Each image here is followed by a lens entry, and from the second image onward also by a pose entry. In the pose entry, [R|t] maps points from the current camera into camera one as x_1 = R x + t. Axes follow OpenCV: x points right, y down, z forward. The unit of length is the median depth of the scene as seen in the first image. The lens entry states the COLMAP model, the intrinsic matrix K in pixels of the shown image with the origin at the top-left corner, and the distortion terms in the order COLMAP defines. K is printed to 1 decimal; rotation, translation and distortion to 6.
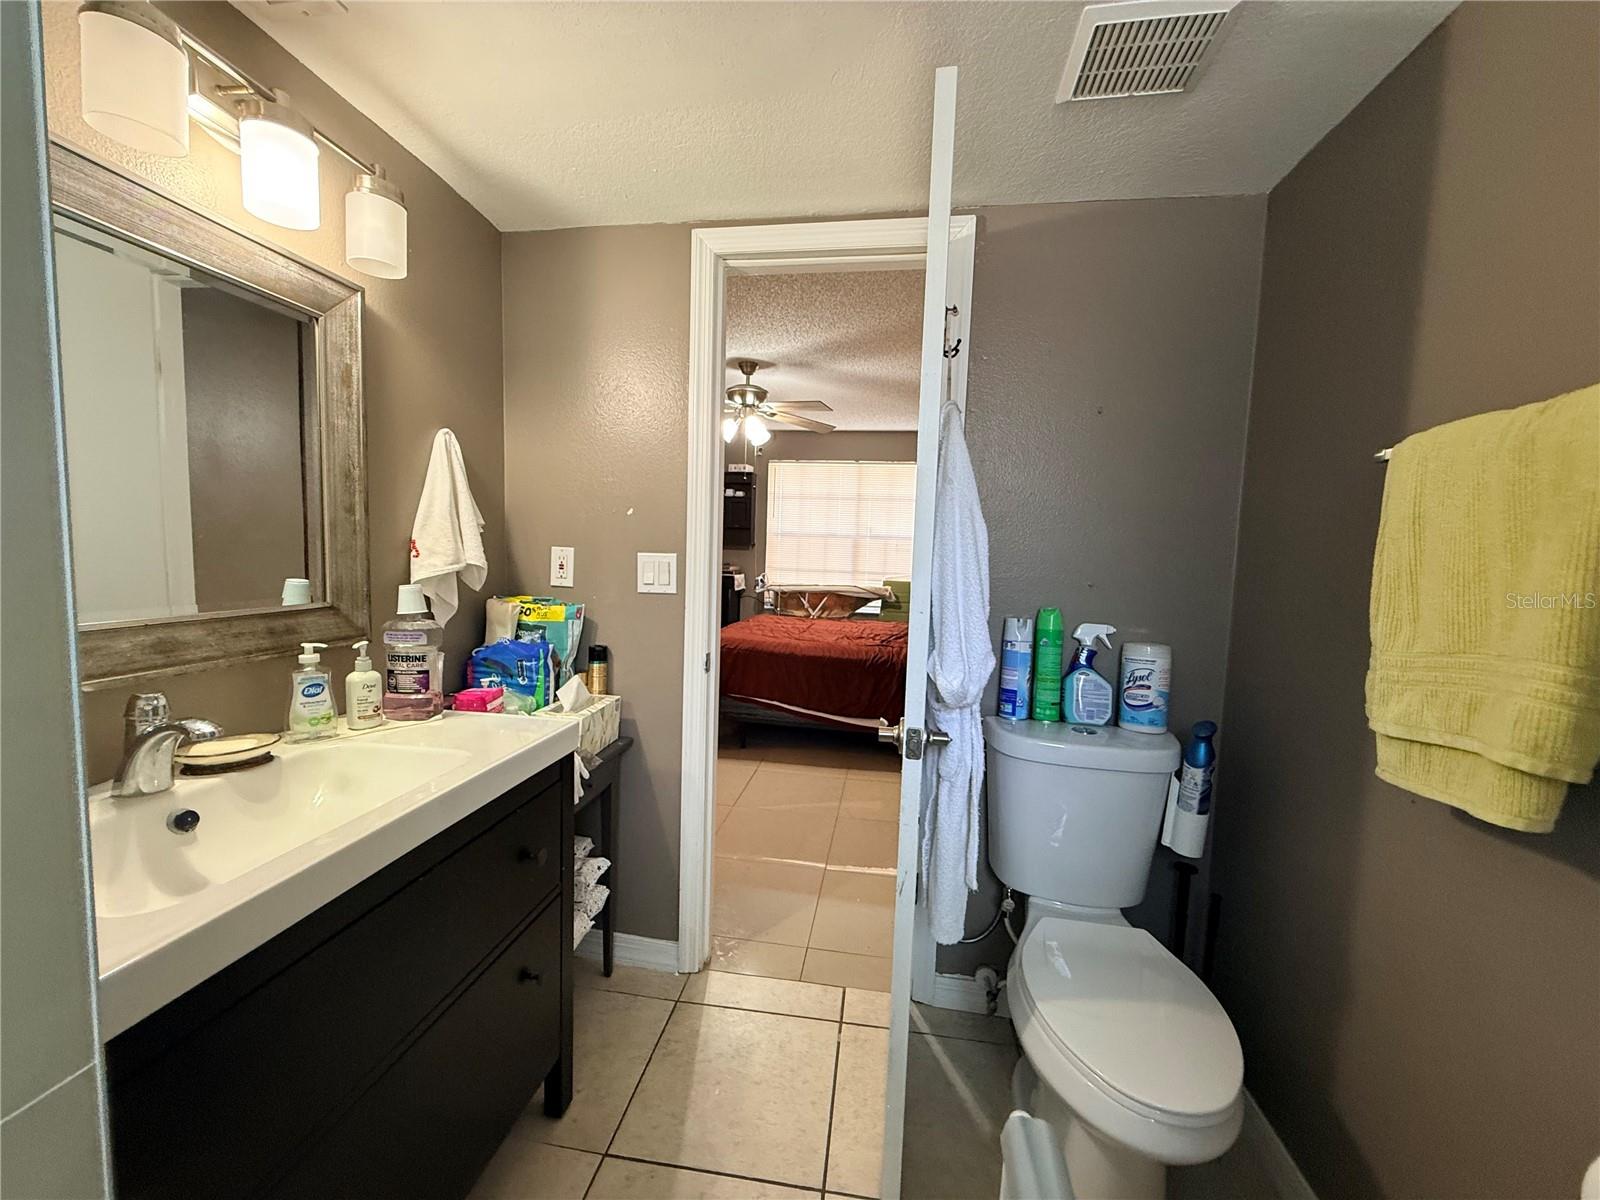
lens RADIAL K [[637.9, 0, 799.2], [0, 637.9, 600.9], [0, 0, 1]] dist [-0.000016, -0.000168]
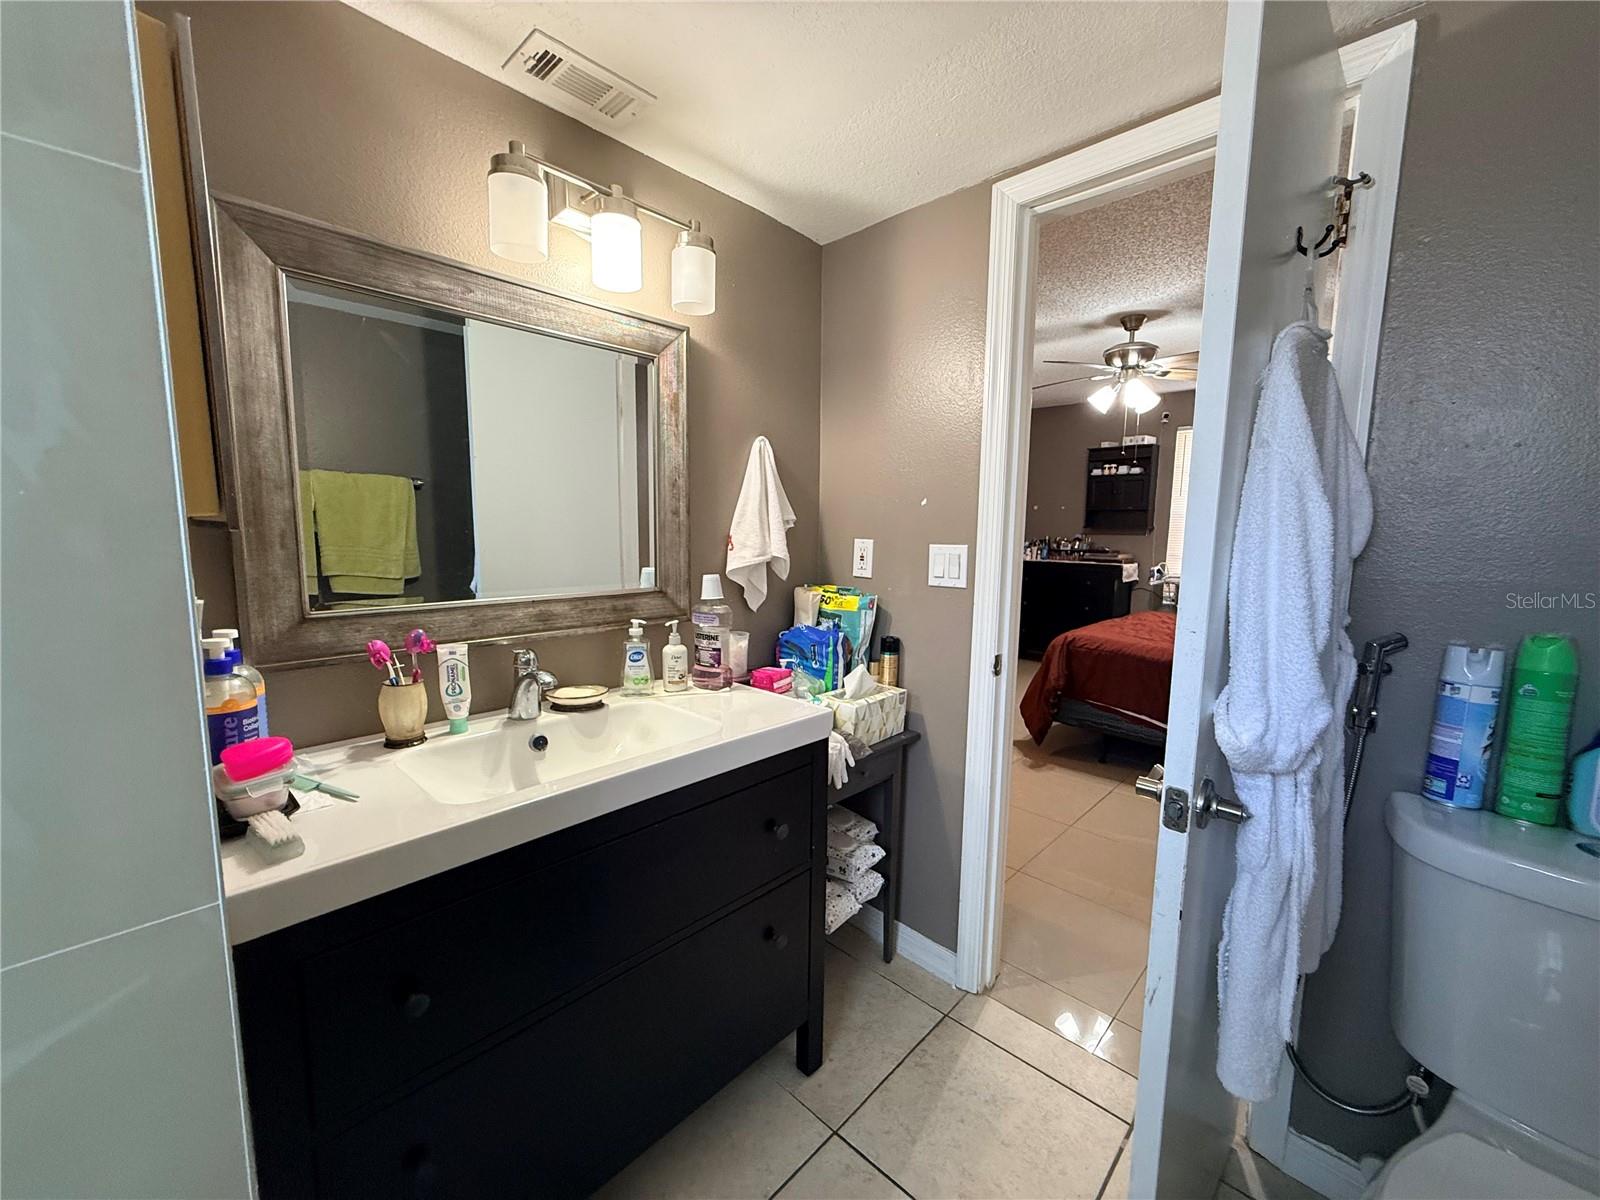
lens RADIAL K [[637.9, 0, 799.2], [0, 637.9, 600.9], [0, 0, 1]] dist [-0.000016, -0.000168]
pose [[0.815700, 0.046562, -0.576598, 0.154050], [-0.033597, 0.998886, 0.033135, -0.016158], [0.577498, -0.007656, 0.816356, 0.100739]]
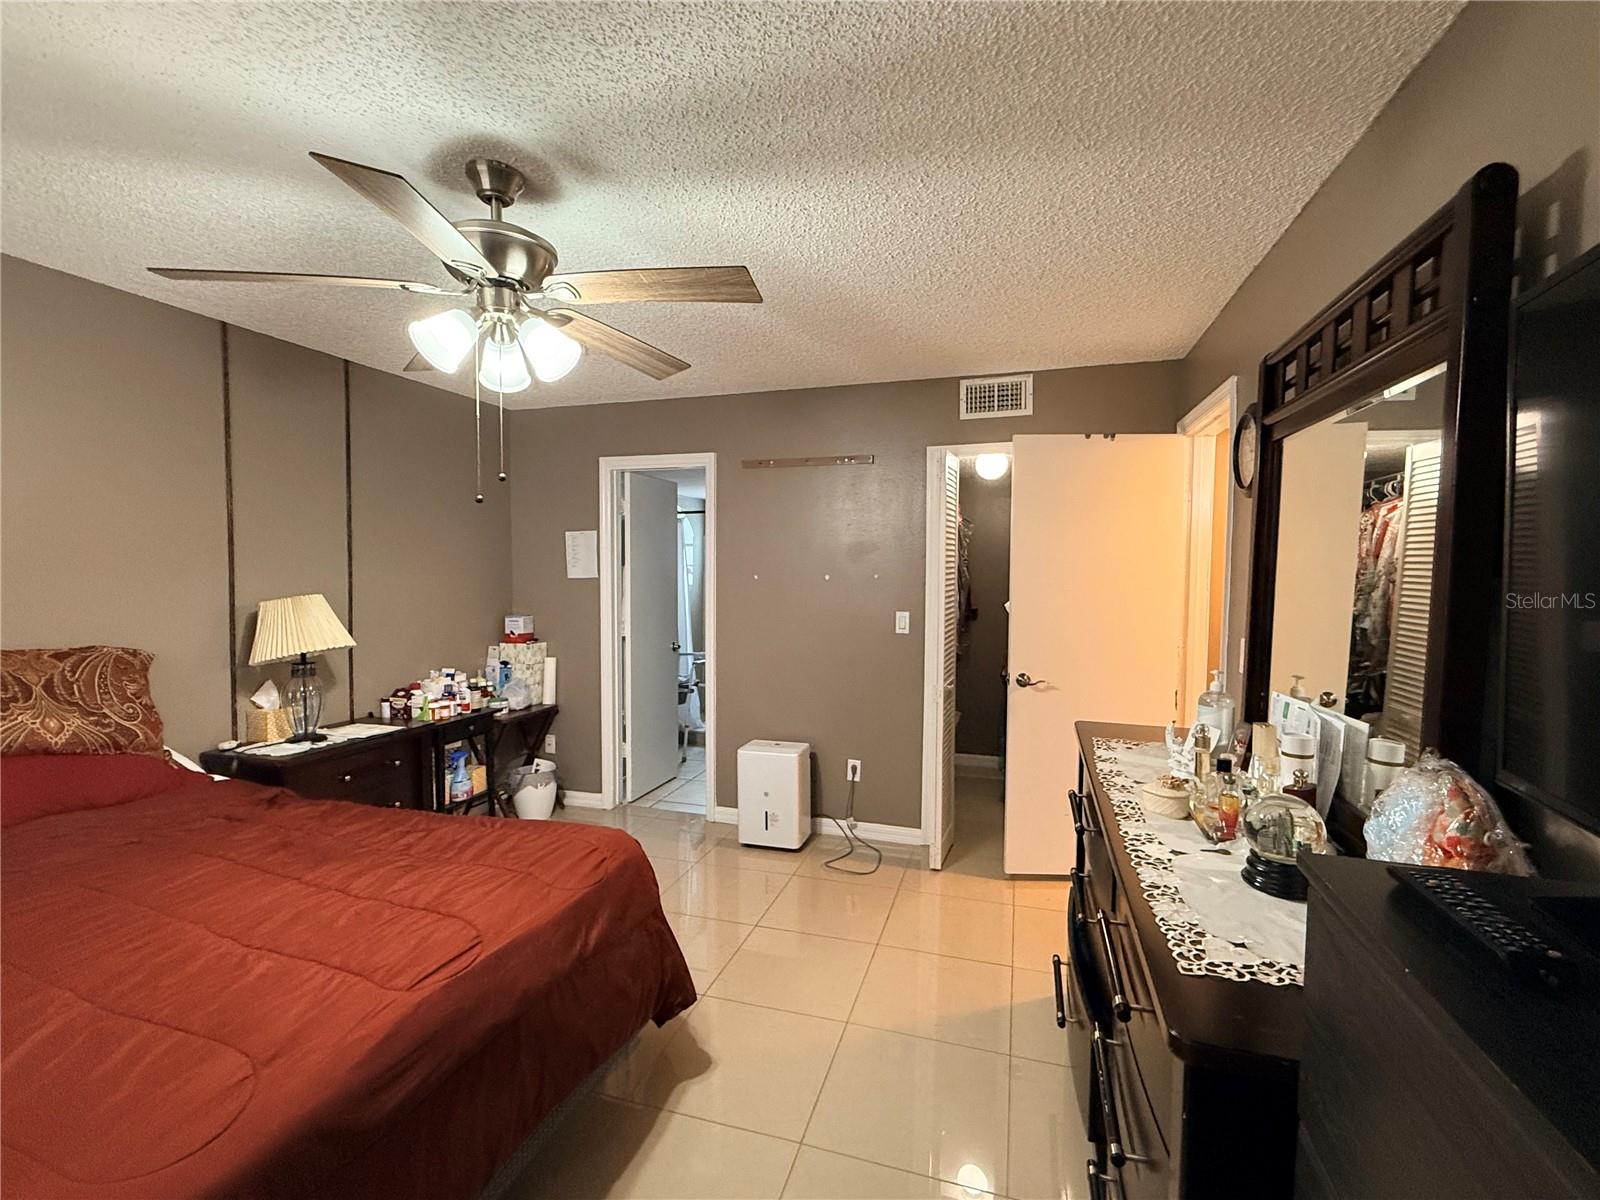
lens RADIAL K [[714.1, 0, 800.3], [0, 714.1, 603.1], [0, 0, 1]] dist [-0.001279, -0.000302]
pose [[-0.989562, -0.045322, 0.136797, -0.774057], [-0.026085, 0.989910, 0.139274, -0.431232], [-0.141729, 0.134252, -0.980760, 3.366264]]
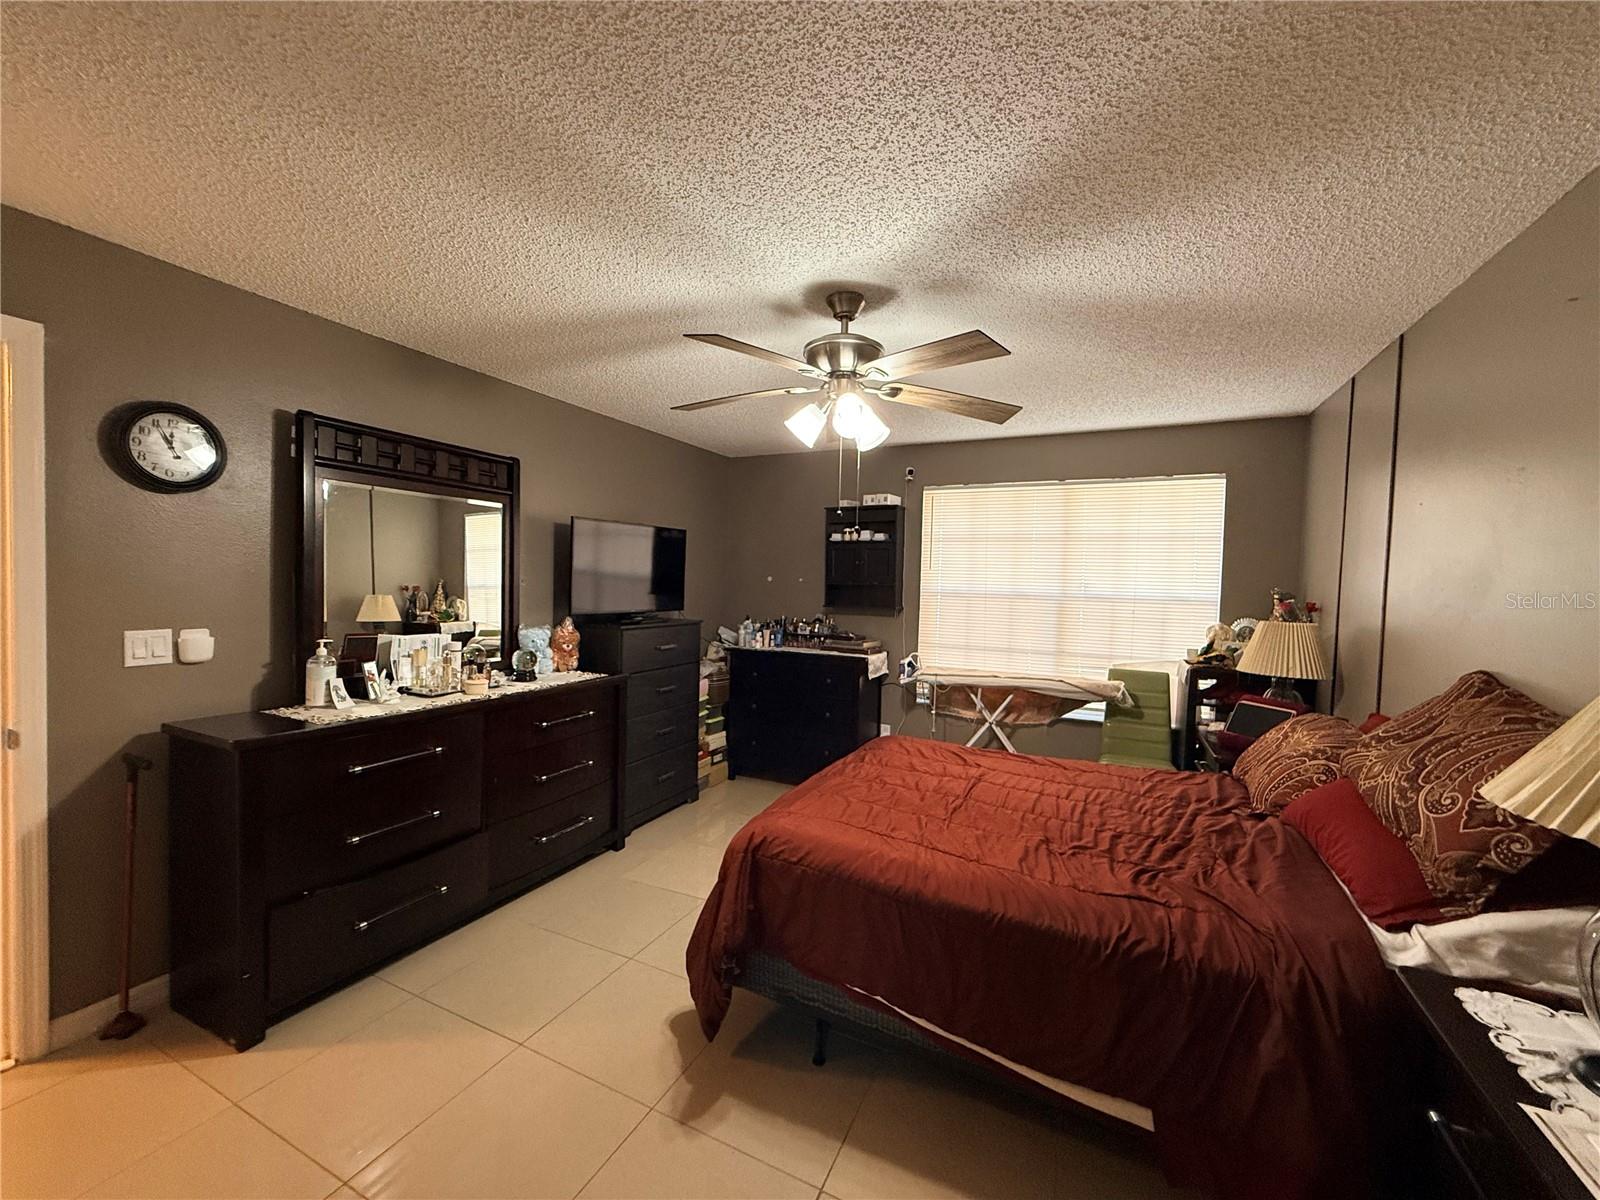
lens RADIAL K [[637.9, 0, 799.2], [0, 637.9, 600.9], [0, 0, 1]] dist [-0.000016, -0.000168]
pose [[0.957145, -0.001704, -0.289604, 0.086969], [-0.016079, 0.998128, -0.059013, -0.207804], [0.289162, 0.061141, 0.955326, 1.173981]]
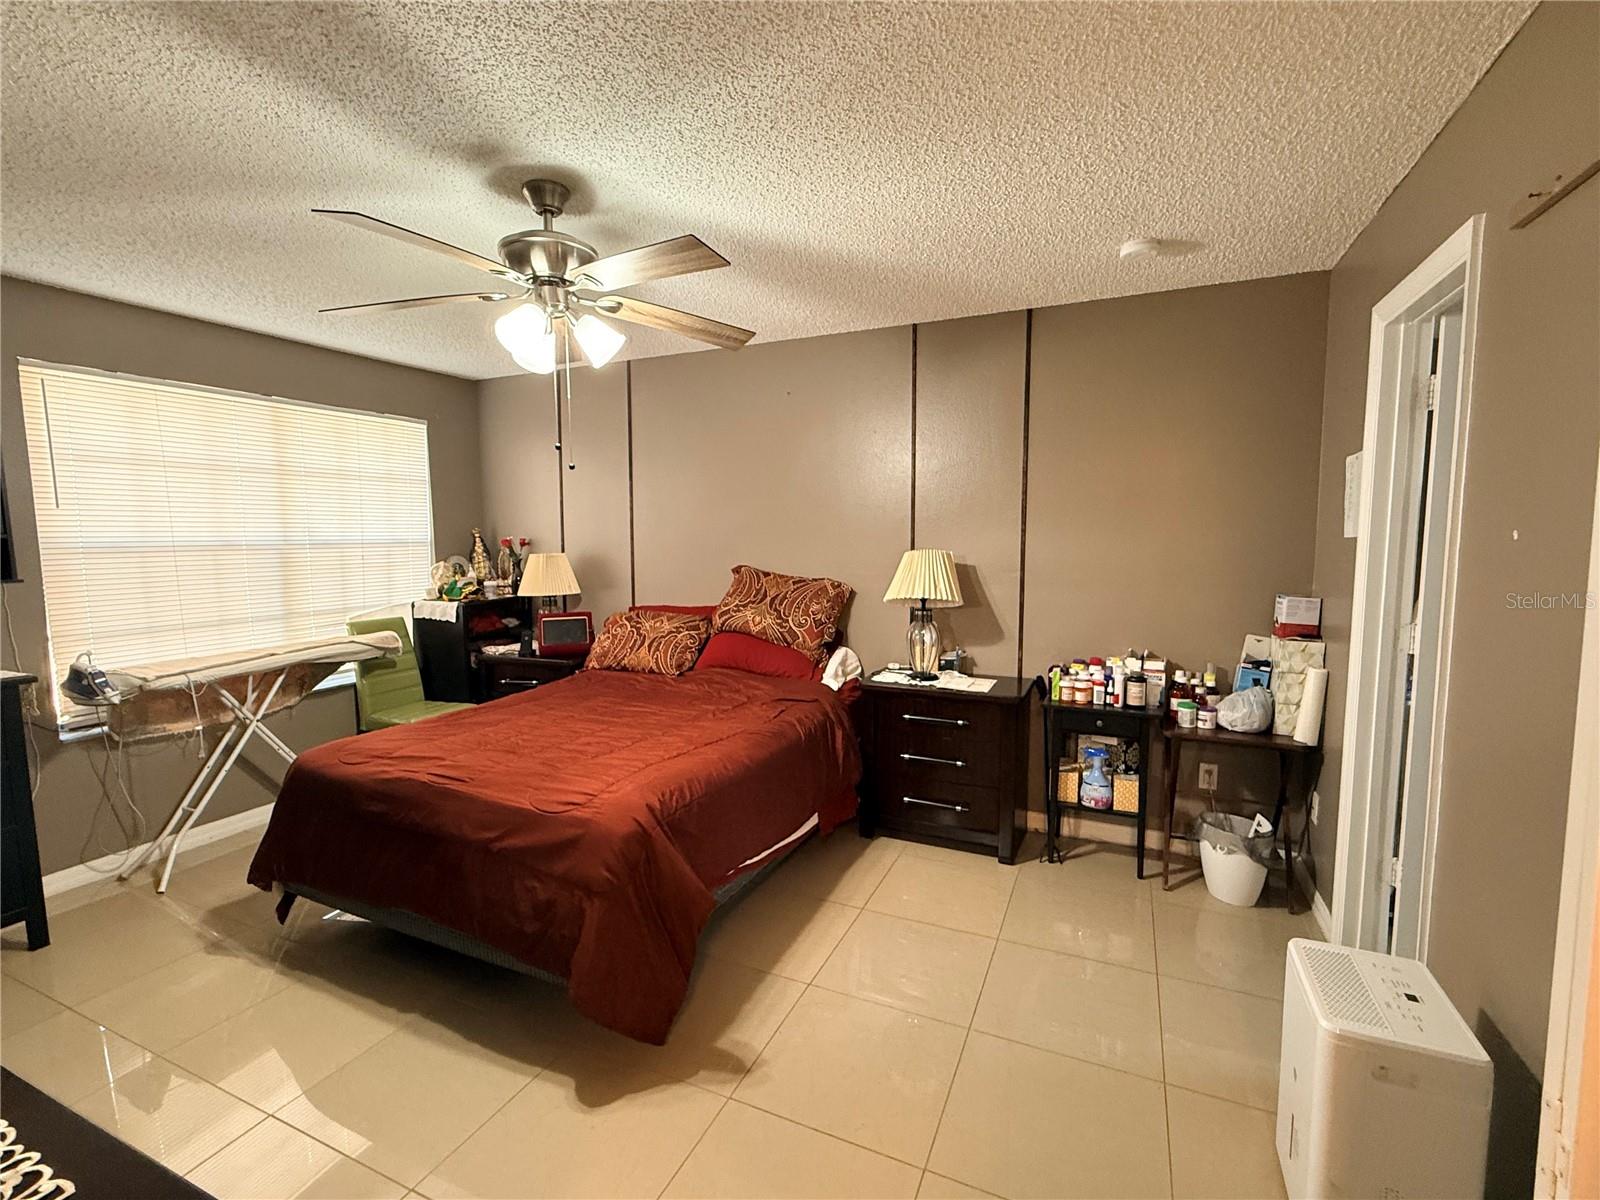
lens RADIAL K [[711.3, 0, 803.0], [0, 711.3, 602.5], [0, 0, 1]] dist [-0.000766, -0.000269]
pose [[0.263169, -0.130044, 0.955945, -1.295772], [0.100384, 0.989186, 0.106931, -0.280503], [-0.959513, 0.067821, 0.273377, 1.679909]]
